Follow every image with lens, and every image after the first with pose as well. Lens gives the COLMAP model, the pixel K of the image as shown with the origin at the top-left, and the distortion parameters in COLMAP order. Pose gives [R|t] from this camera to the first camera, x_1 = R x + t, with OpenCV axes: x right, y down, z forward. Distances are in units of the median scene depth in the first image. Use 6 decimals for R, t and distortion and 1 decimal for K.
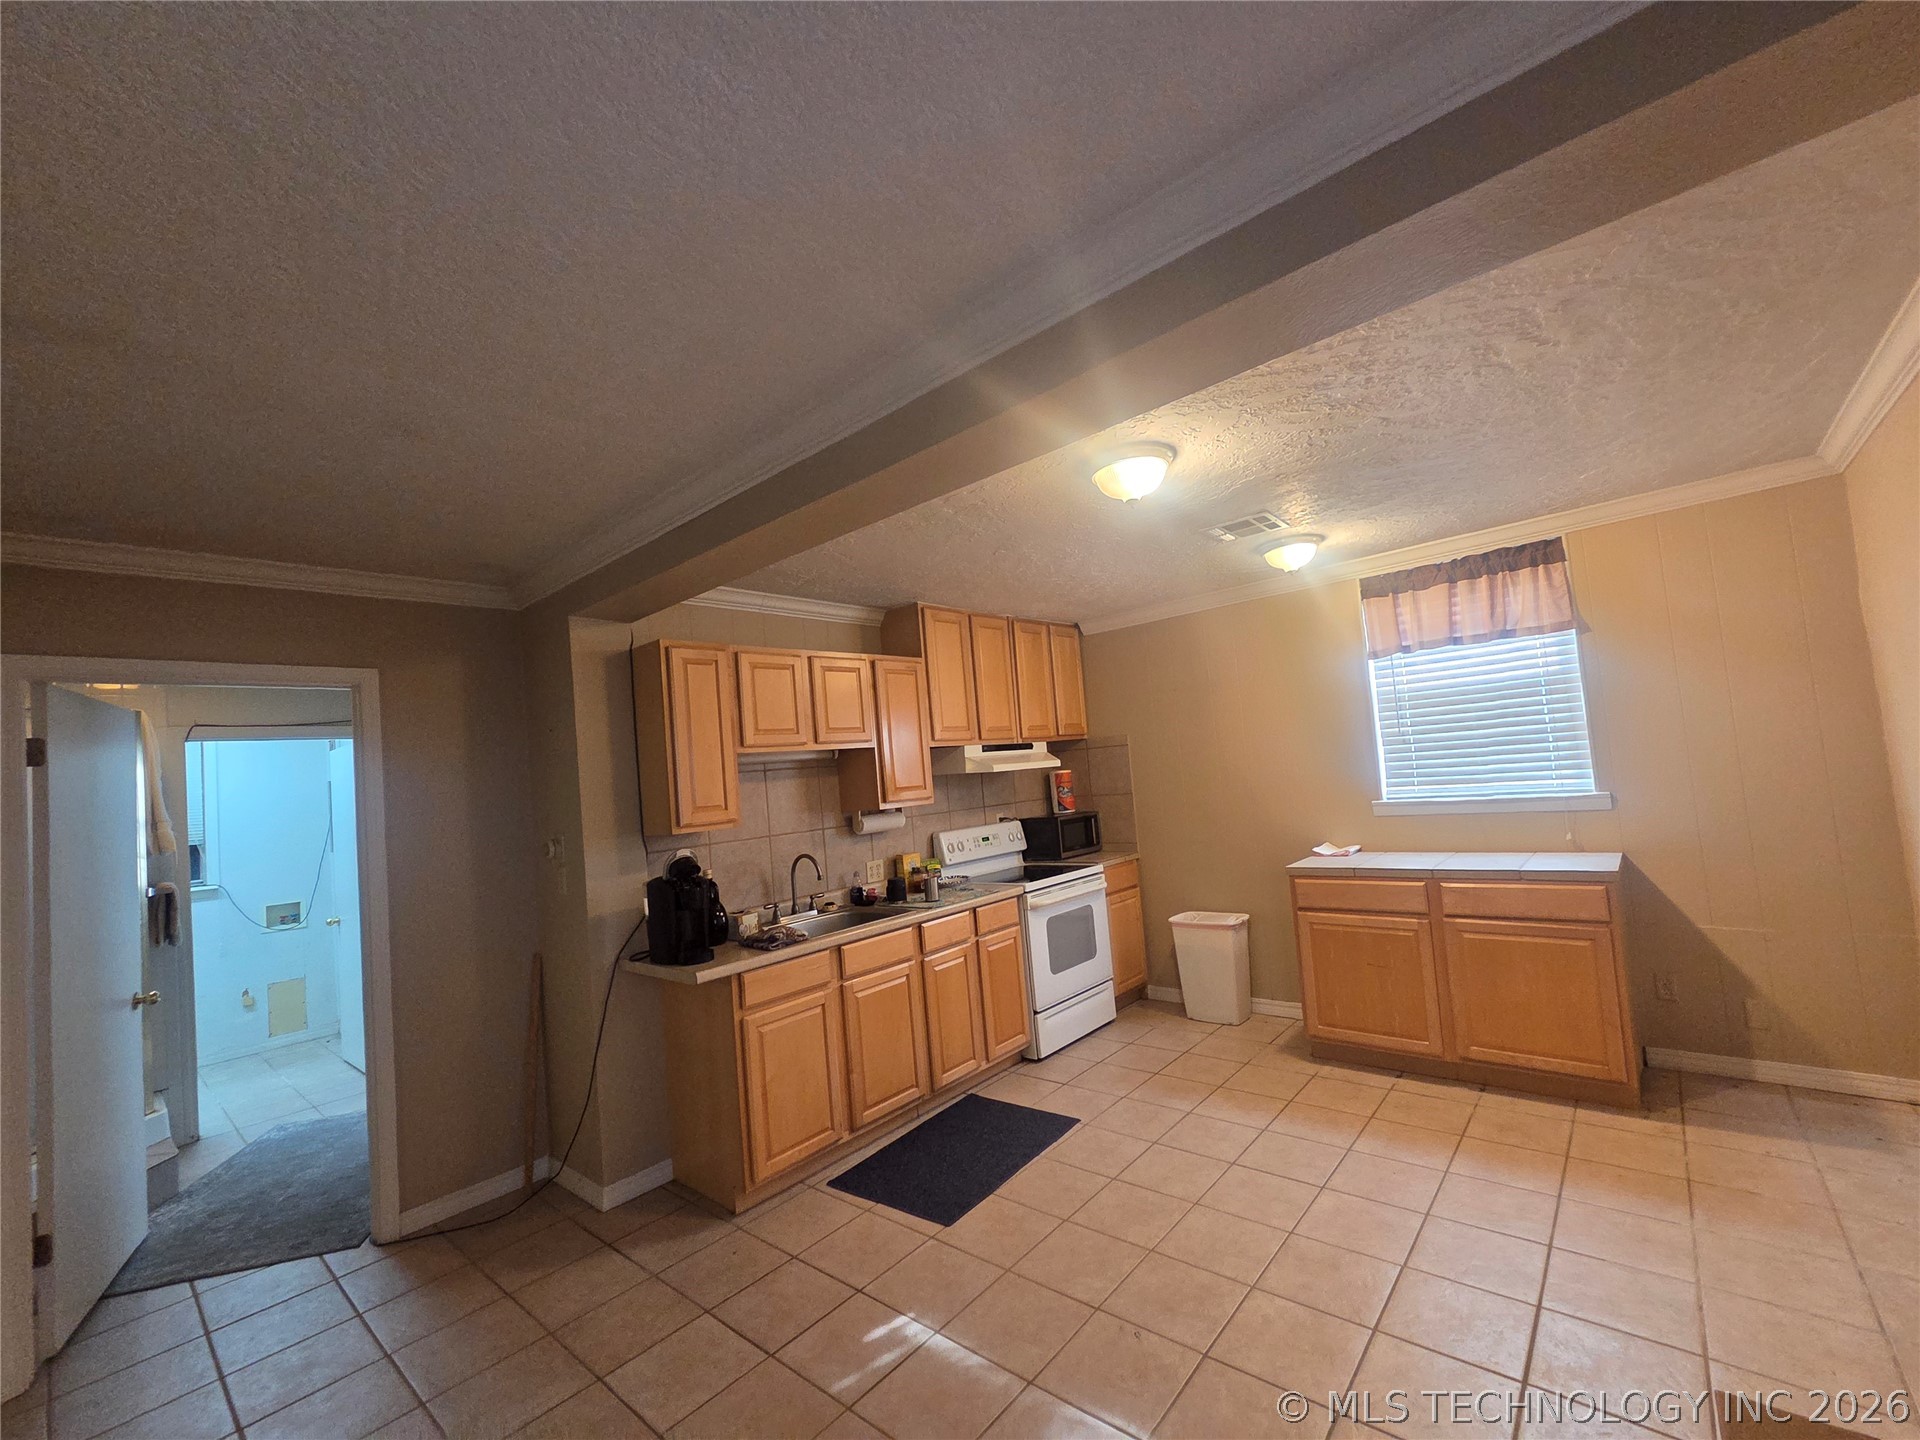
lens RADIAL K [[786.6, 0, 962.8], [0, 786.6, 727.5], [0, 0, 1]] dist [-0.007422, 0.002888]
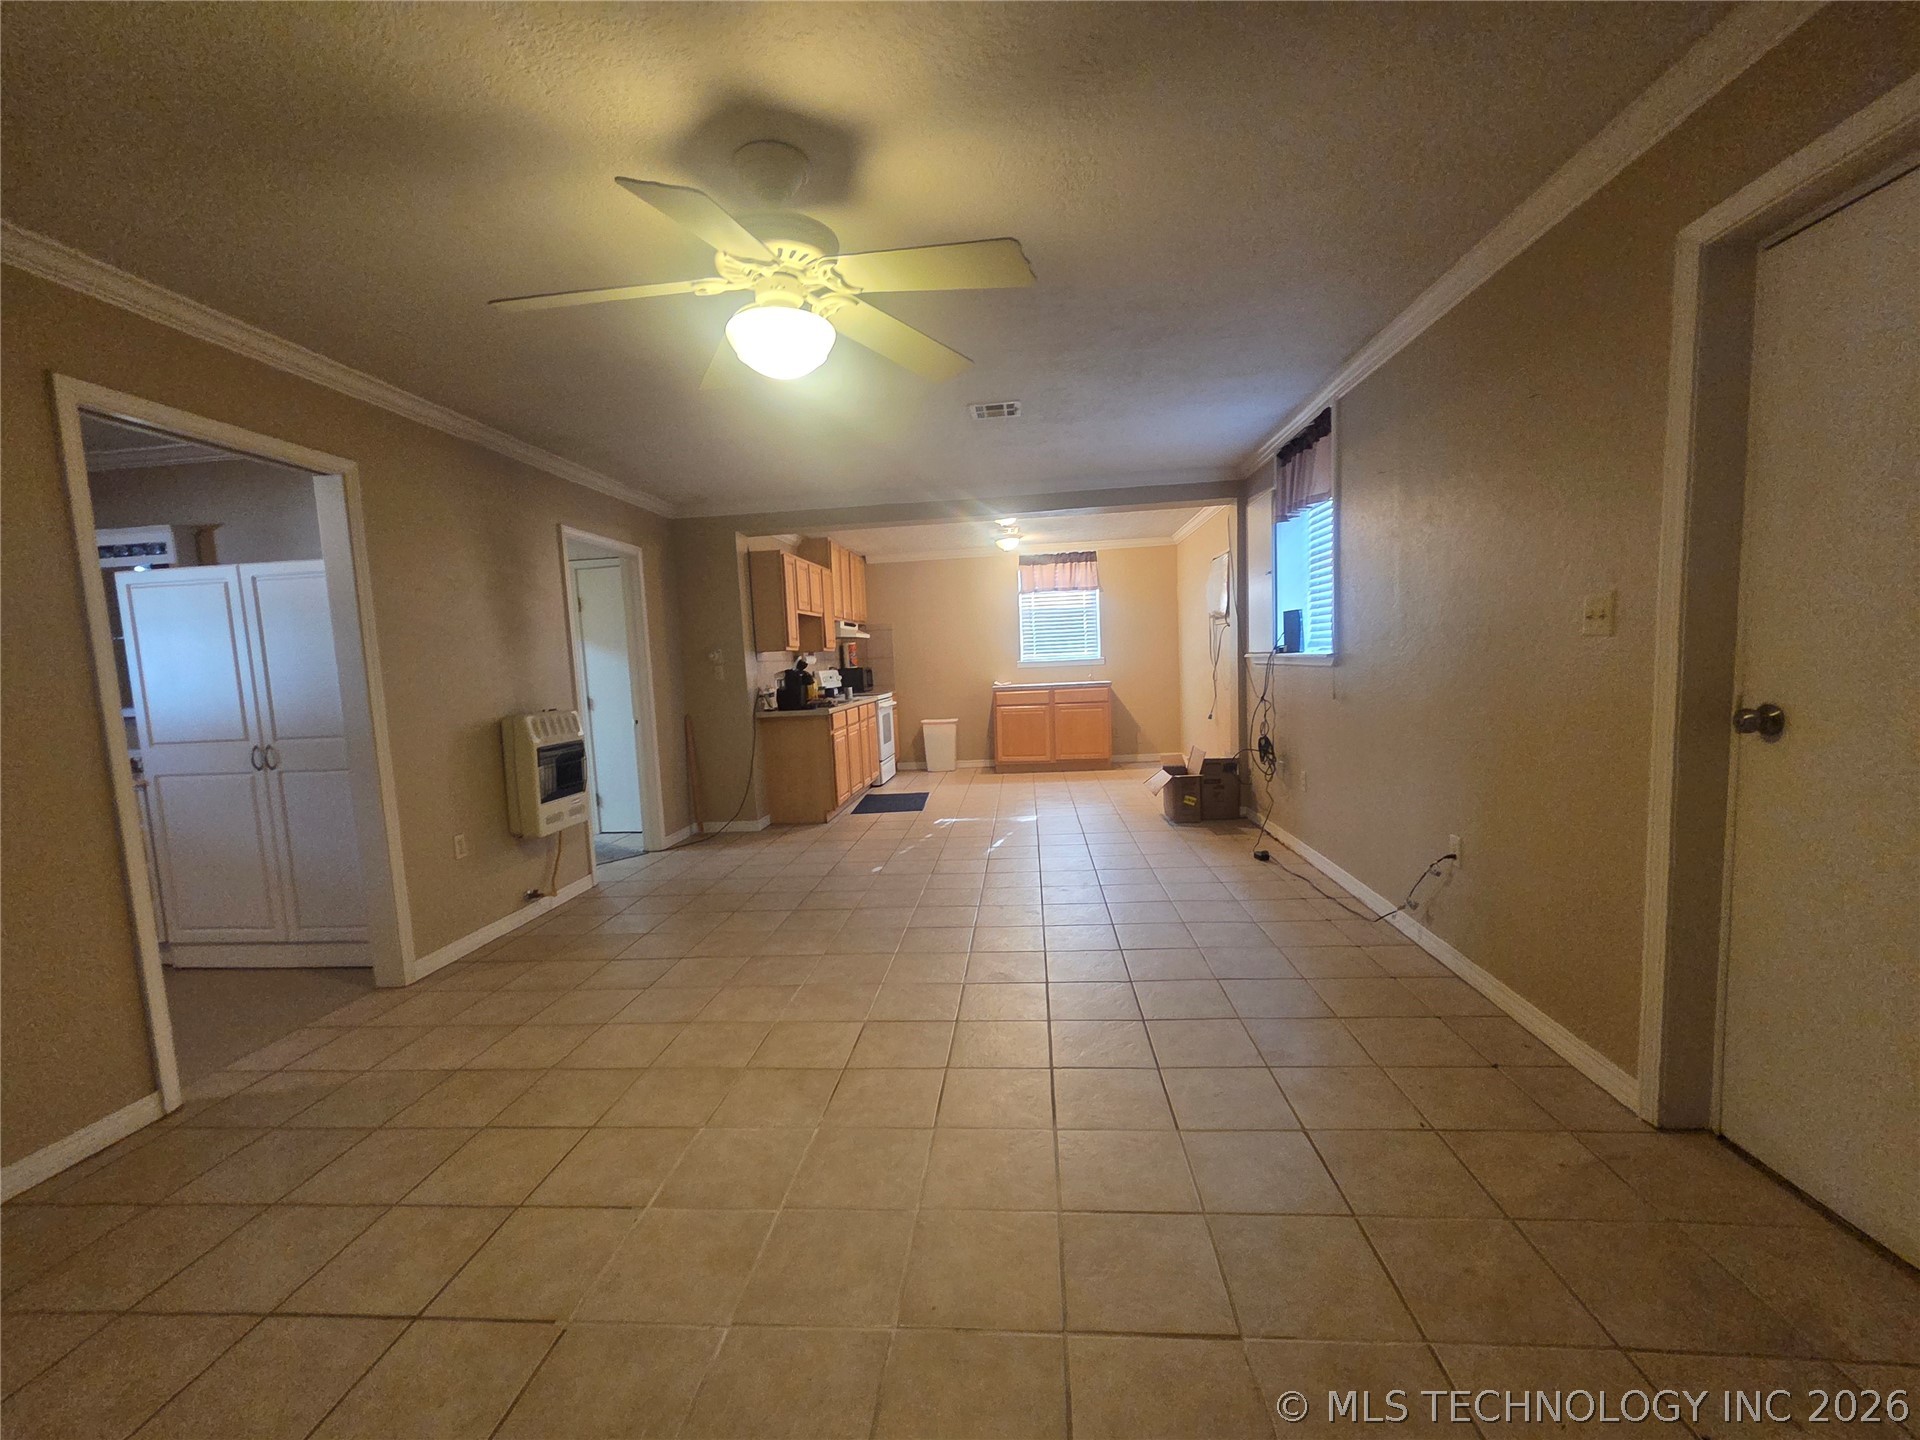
lens RADIAL K [[786.6, 0, 962.9], [0, 786.6, 732.2], [0, 0, 1]] dist [-0.007422, 0.002888]
pose [[0.801403, -0.011711, 0.598010, -0.944583], [-0.053453, 0.994405, 0.091108, 0.106352], [-0.595731, -0.104980, 0.796294, -0.688338]]
